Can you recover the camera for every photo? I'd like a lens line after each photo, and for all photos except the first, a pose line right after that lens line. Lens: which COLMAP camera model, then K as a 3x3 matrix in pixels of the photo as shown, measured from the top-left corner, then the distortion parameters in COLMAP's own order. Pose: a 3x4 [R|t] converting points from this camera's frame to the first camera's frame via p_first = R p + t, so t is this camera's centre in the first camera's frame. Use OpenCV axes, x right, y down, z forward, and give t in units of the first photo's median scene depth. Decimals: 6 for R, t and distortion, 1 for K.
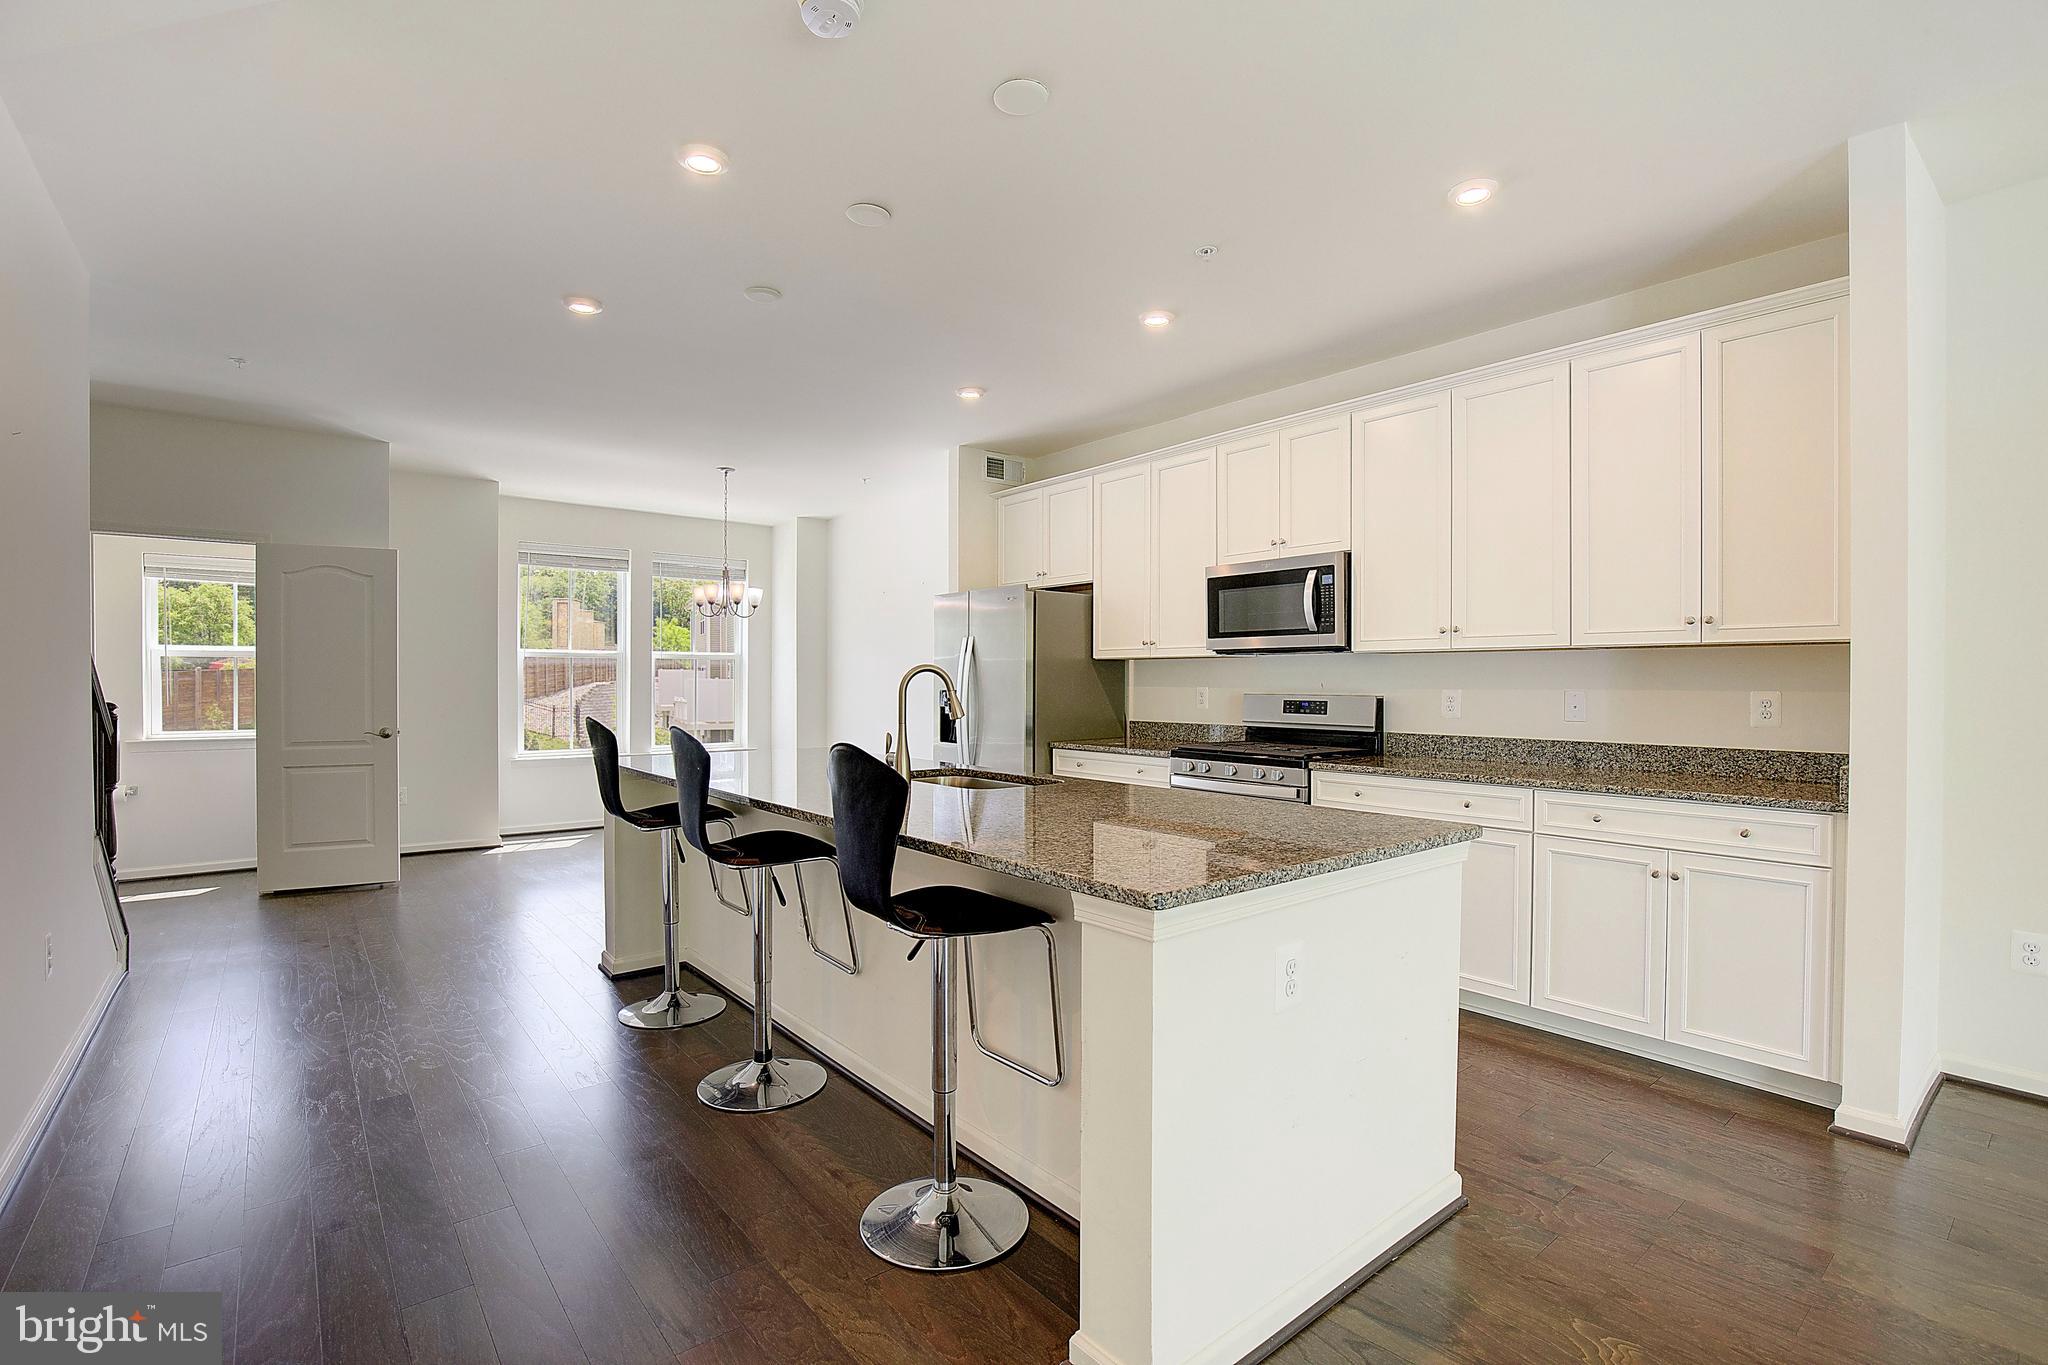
lens RADIAL K [[948.3, 0, 1042.4], [0, 948.3, 689.1], [0, 0, 1]] dist [-0.029117, 0.001175]
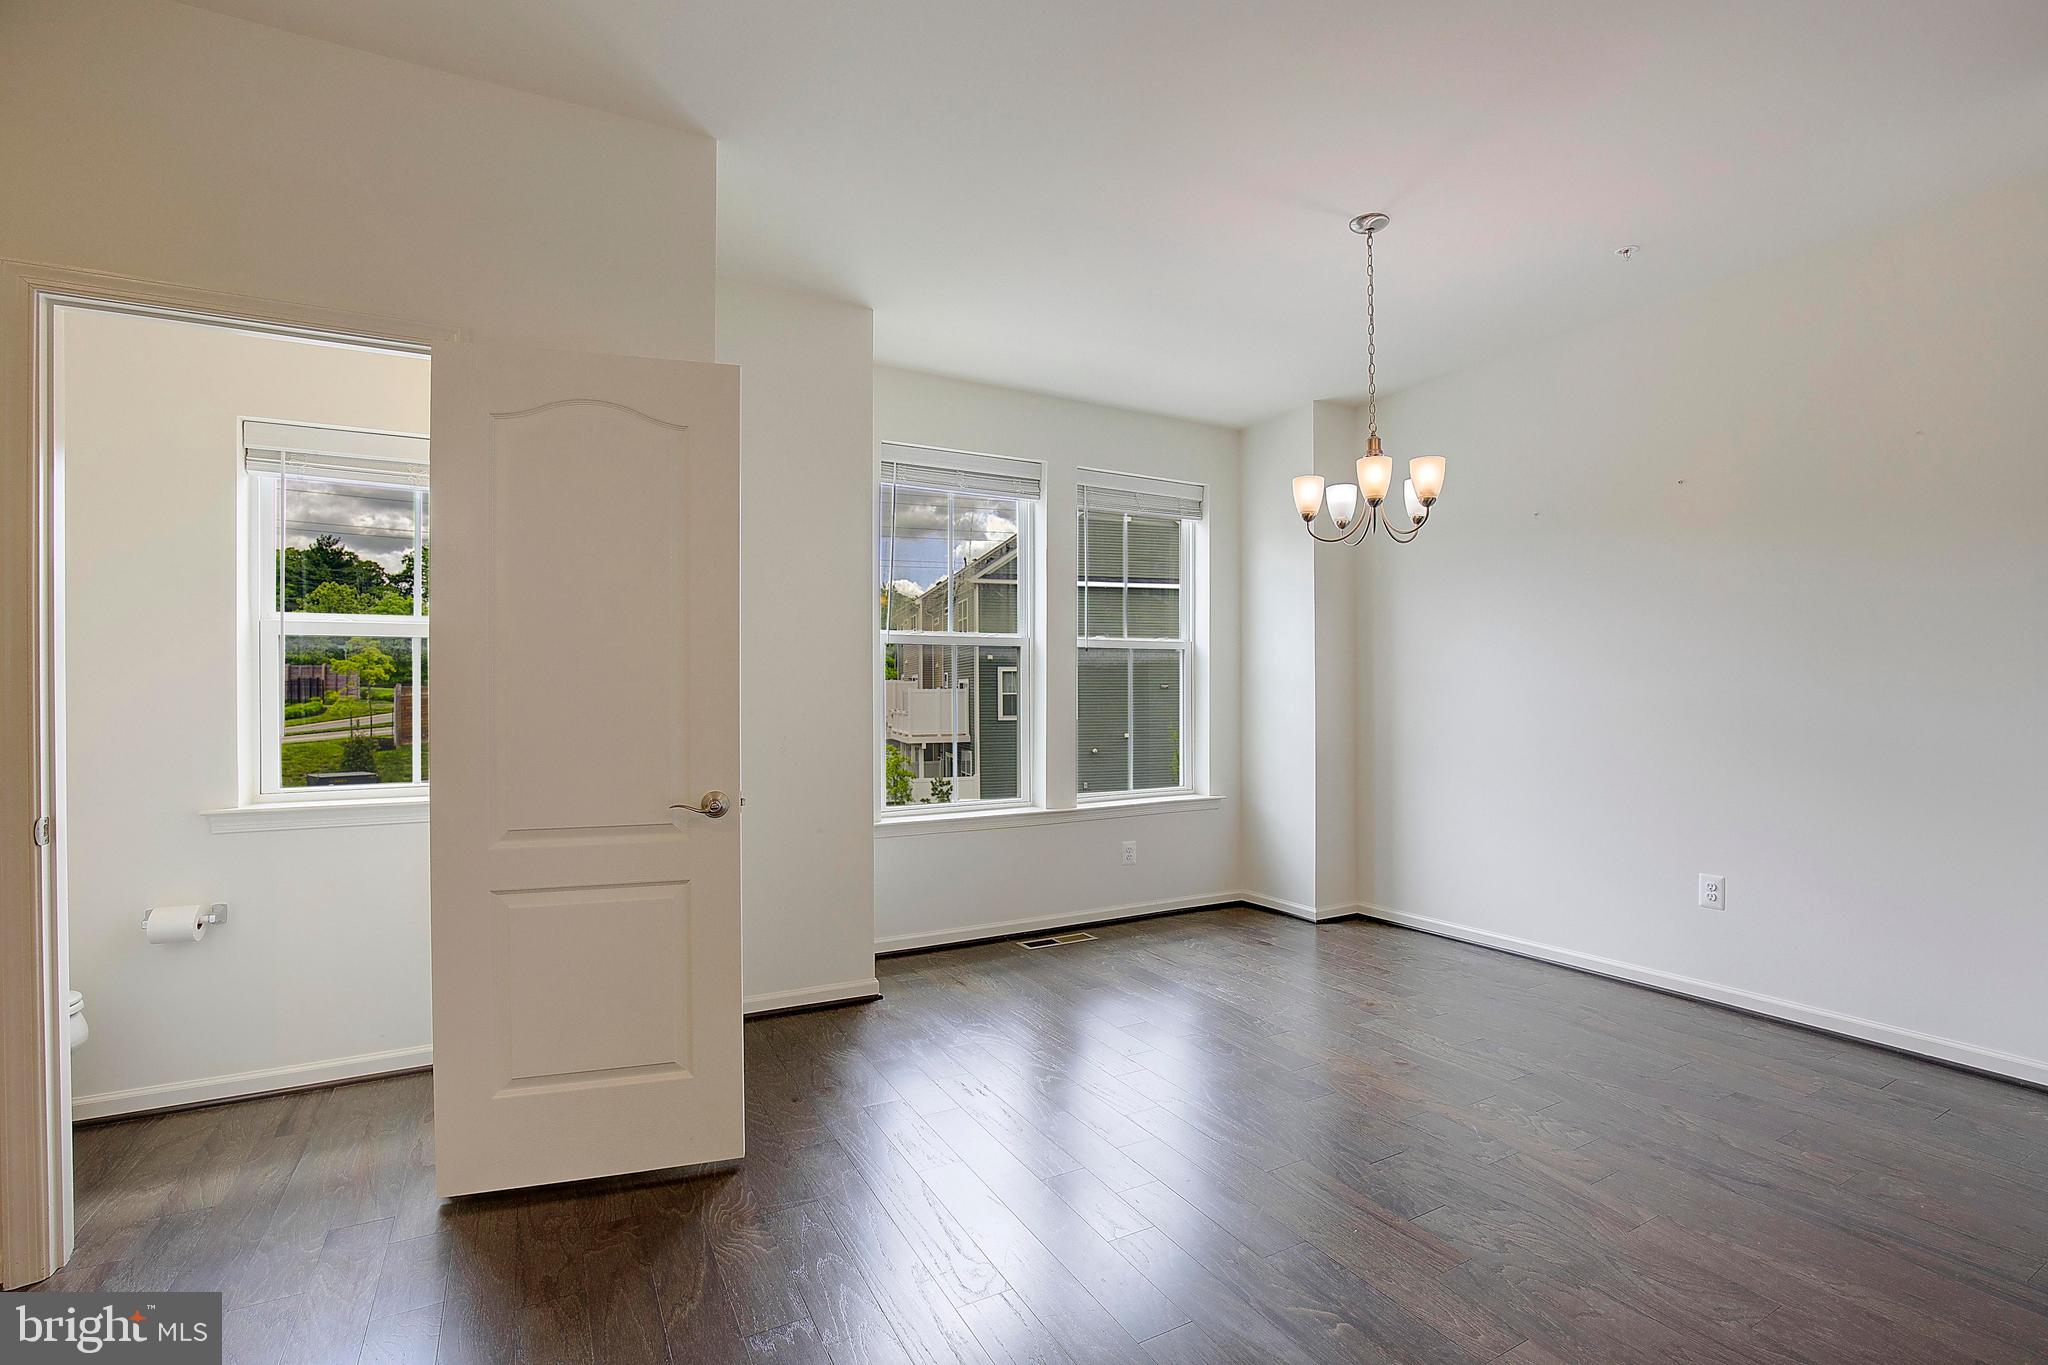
lens RADIAL K [[948.3, 0, 1042.4], [0, 948.3, 689.1], [0, 0, 1]] dist [-0.029117, 0.001175]
pose [[0.983754, -0.006561, -0.179401, -0.600809], [0.004939, 0.999943, -0.009491, -0.001180], [0.179453, 0.008451, 0.983730, 0.758671]]
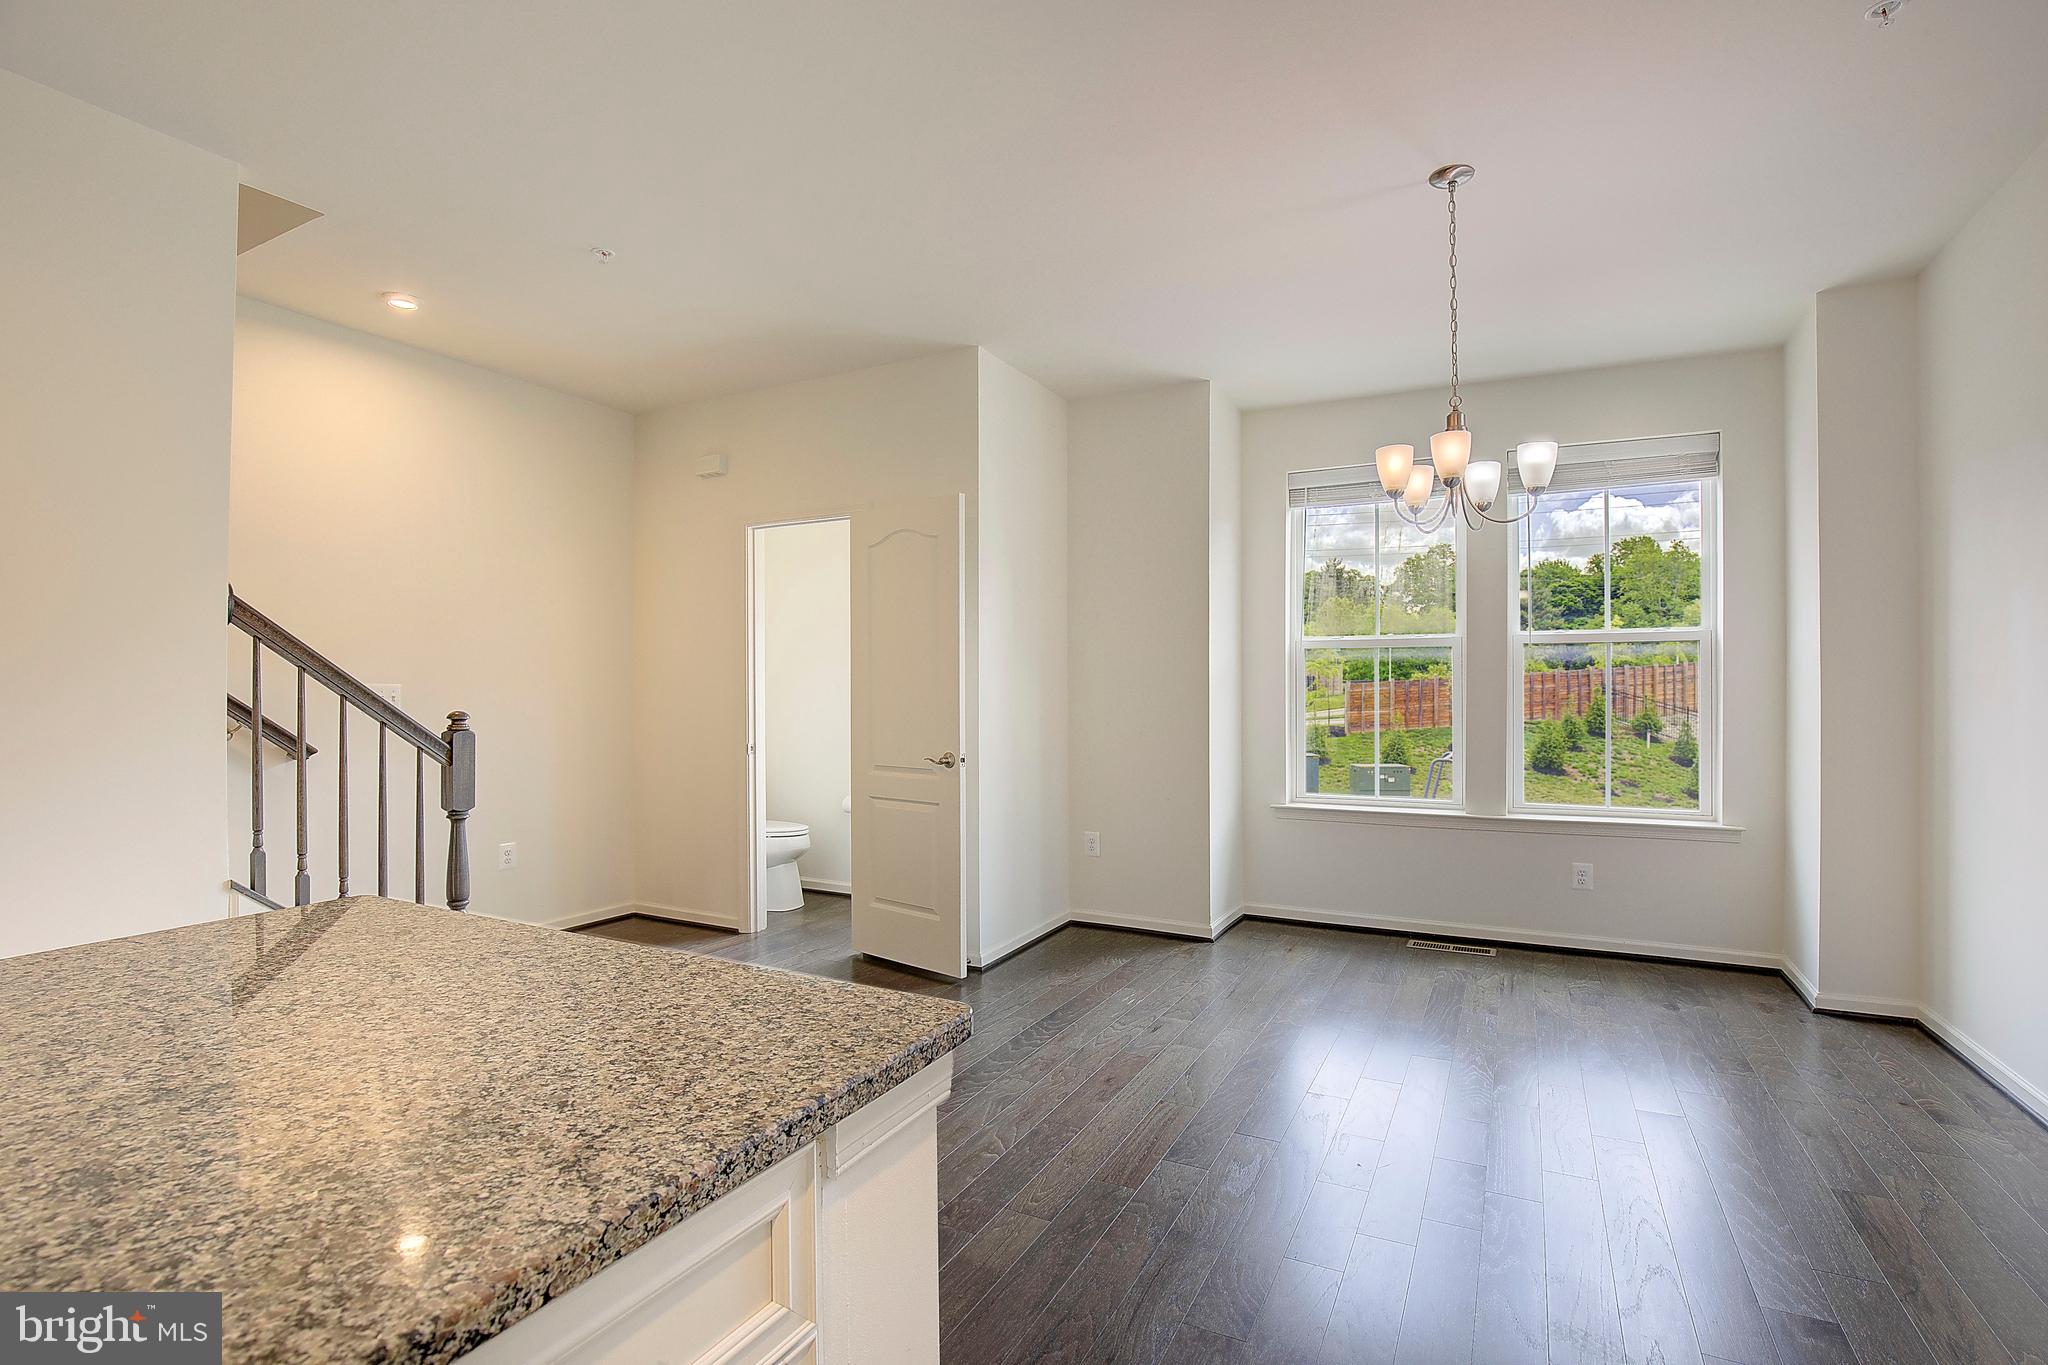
lens RADIAL K [[948.3, 0, 1042.4], [0, 948.3, 689.1], [0, 0, 1]] dist [-0.029117, 0.001175]
pose [[0.401788, -0.003218, -0.915727, -0.040484], [-0.004981, 0.999971, -0.005699, -0.002777], [0.915719, 0.006851, 0.401761, 0.978666]]
